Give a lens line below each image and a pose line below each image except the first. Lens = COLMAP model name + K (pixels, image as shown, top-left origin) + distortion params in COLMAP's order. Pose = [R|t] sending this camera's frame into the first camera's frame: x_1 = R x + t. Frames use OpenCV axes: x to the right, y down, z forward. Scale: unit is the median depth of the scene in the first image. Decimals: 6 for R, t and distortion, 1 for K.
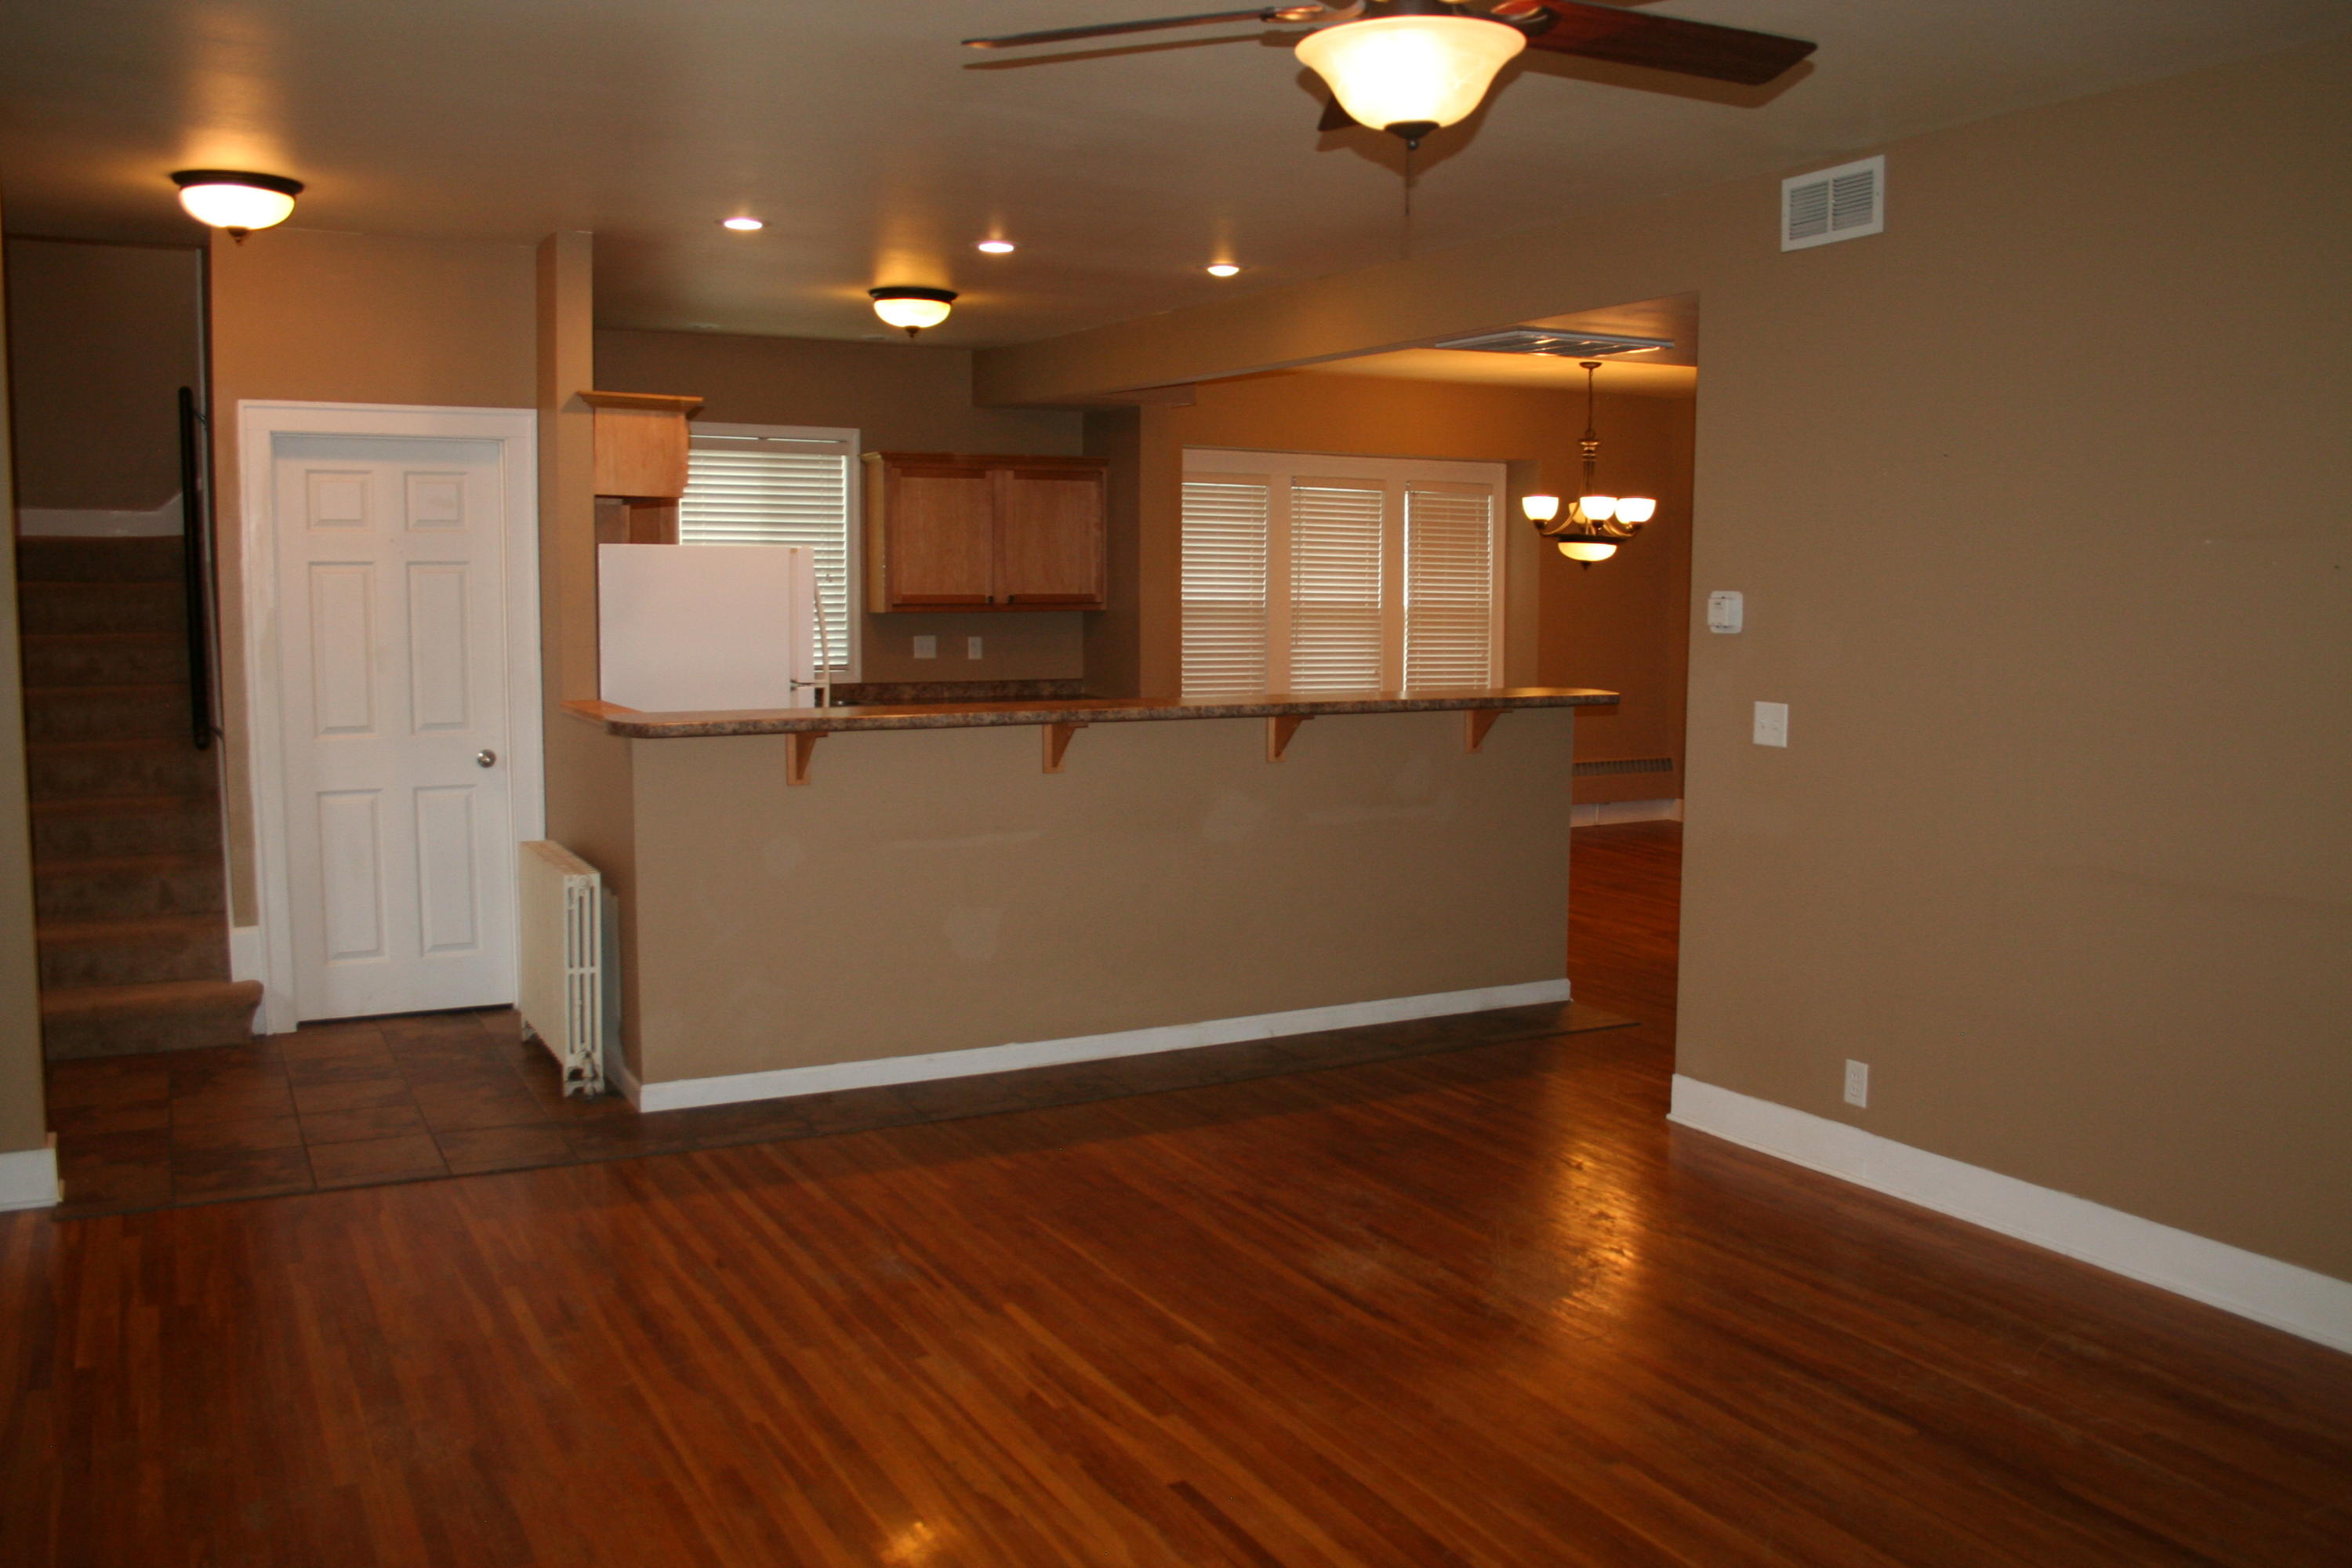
lens RADIAL K [[1972.6, 0, 1176.0], [0, 1972.6, 784.0], [0, 0, 1]] dist [-0.149342, 0.129393]
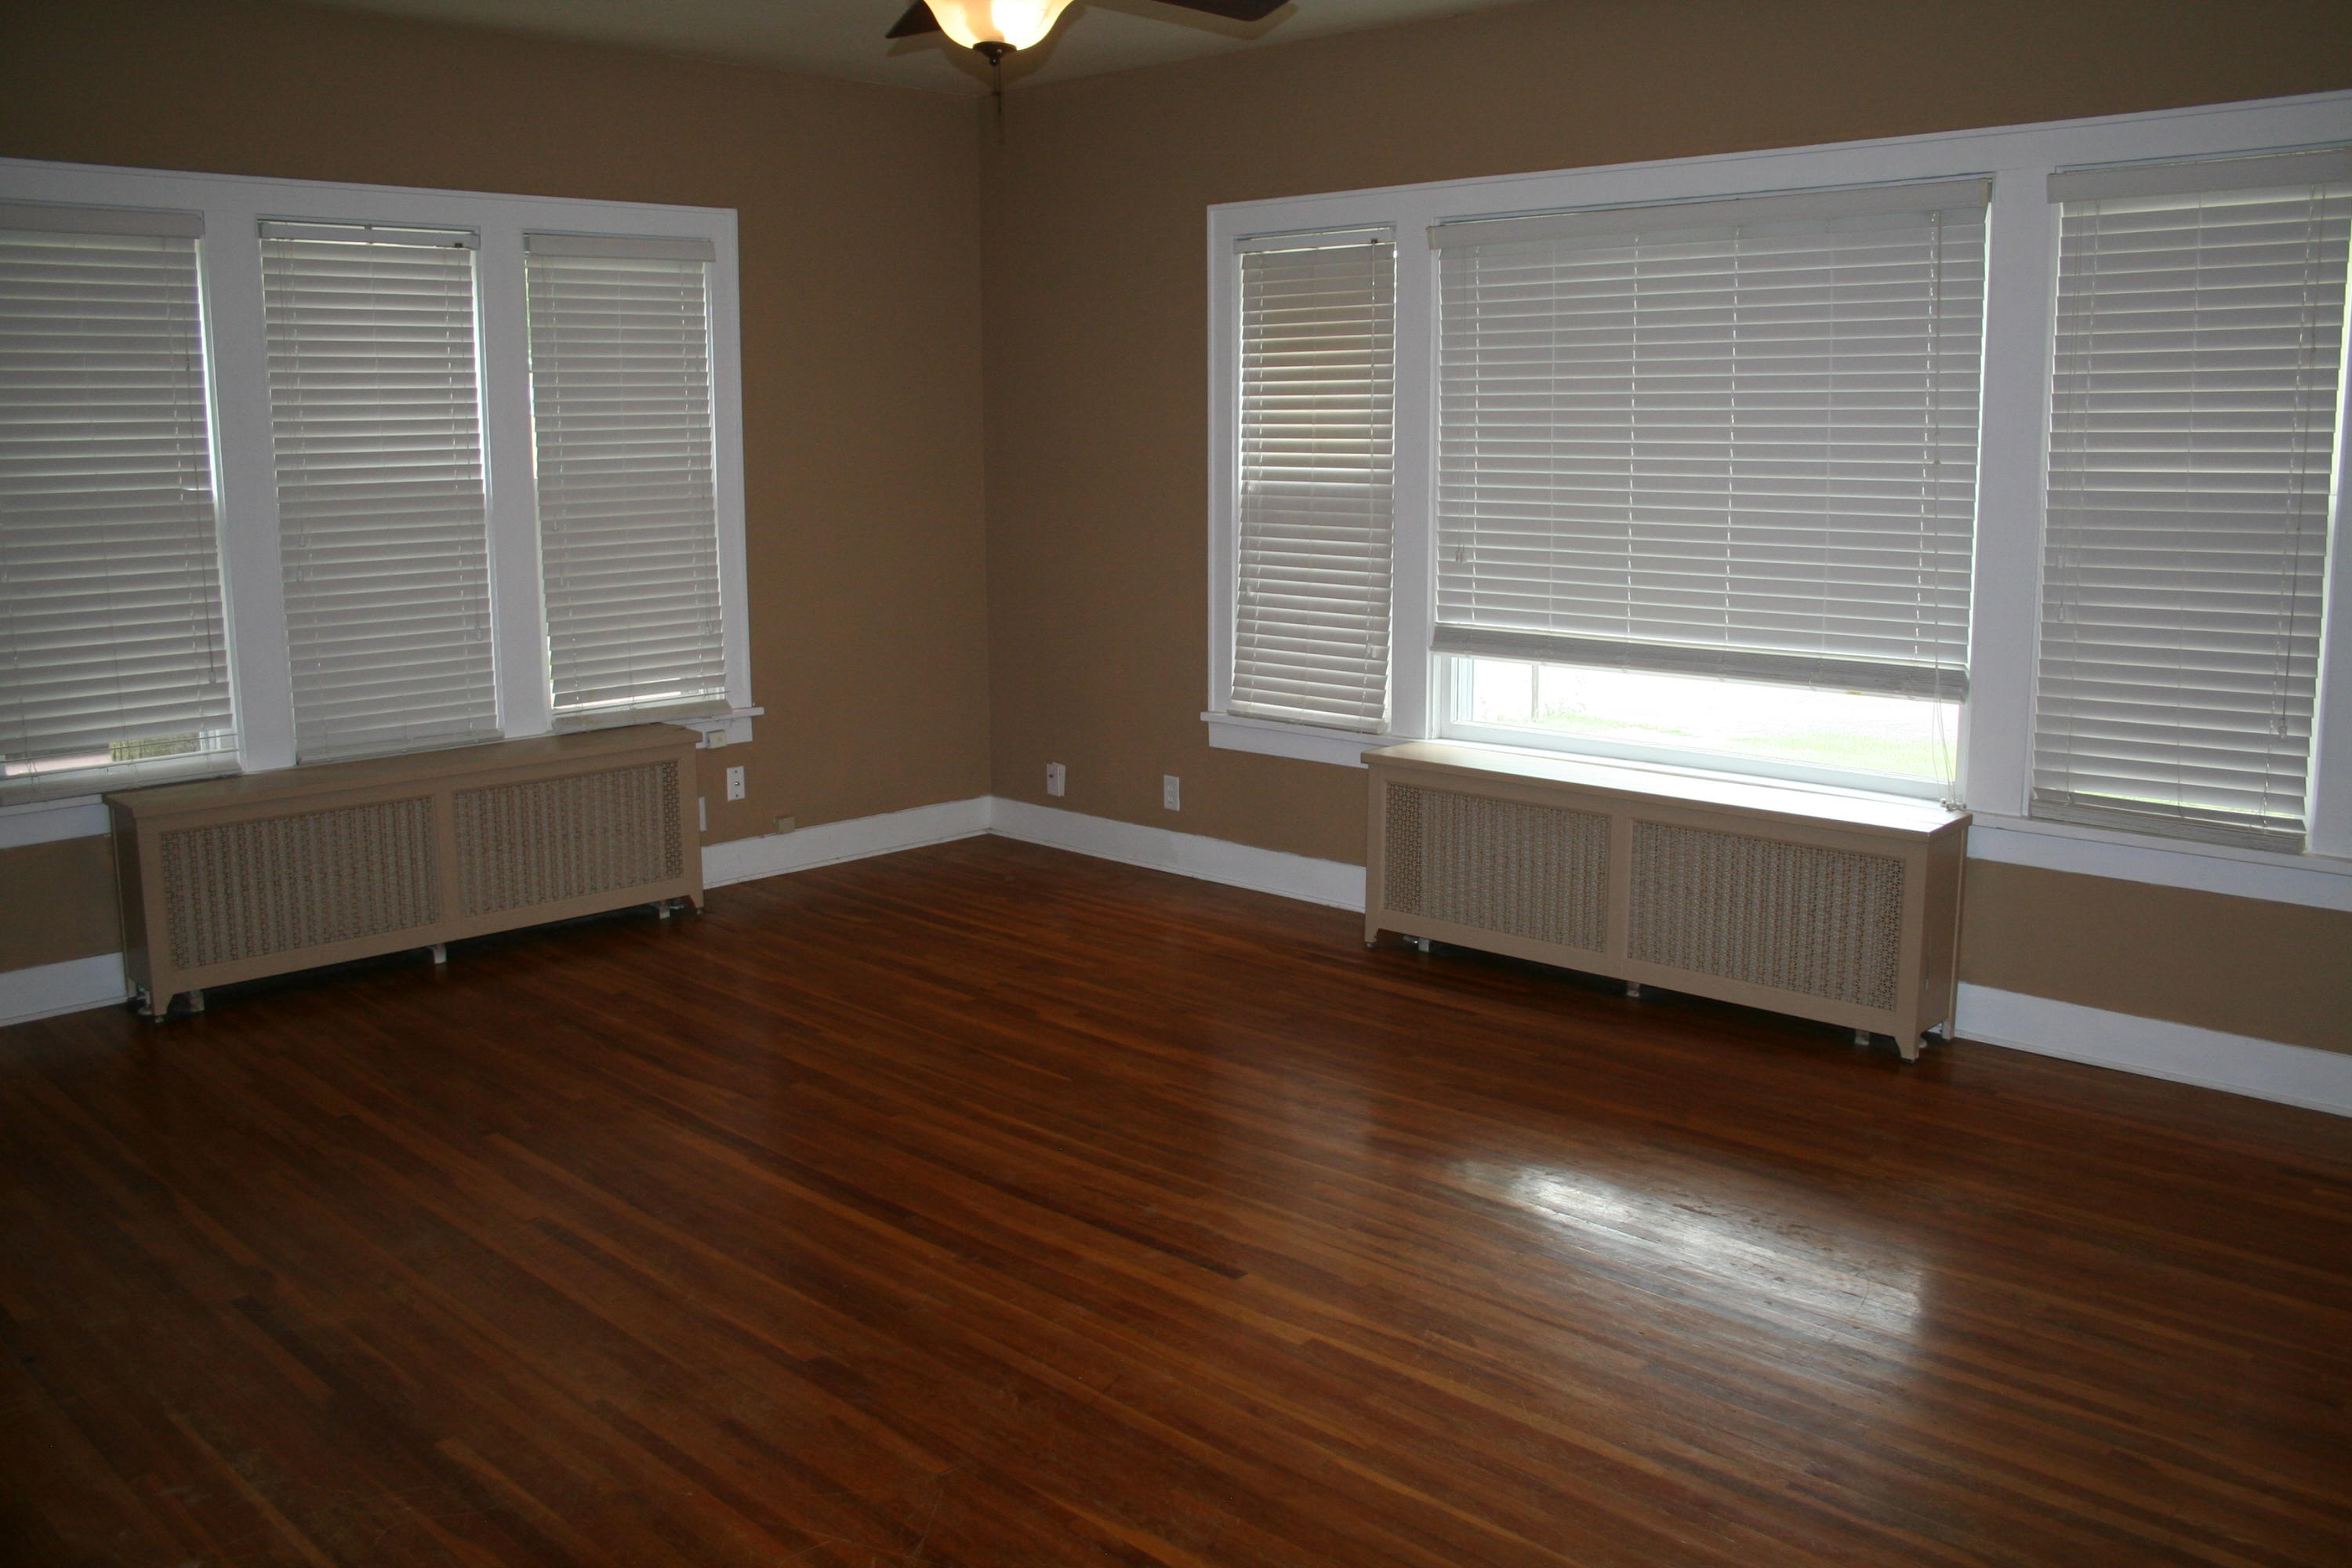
lens RADIAL K [[1972.6, 0, 1176.0], [0, 1972.6, 784.0], [0, 0, 1]] dist [-0.149342, 0.129393]
pose [[-0.955424, 0.055598, -0.289954, 0.293454], [-0.023080, 0.965037, 0.261095, -0.155189], [0.294333, 0.256149, -0.920737, 1.713431]]
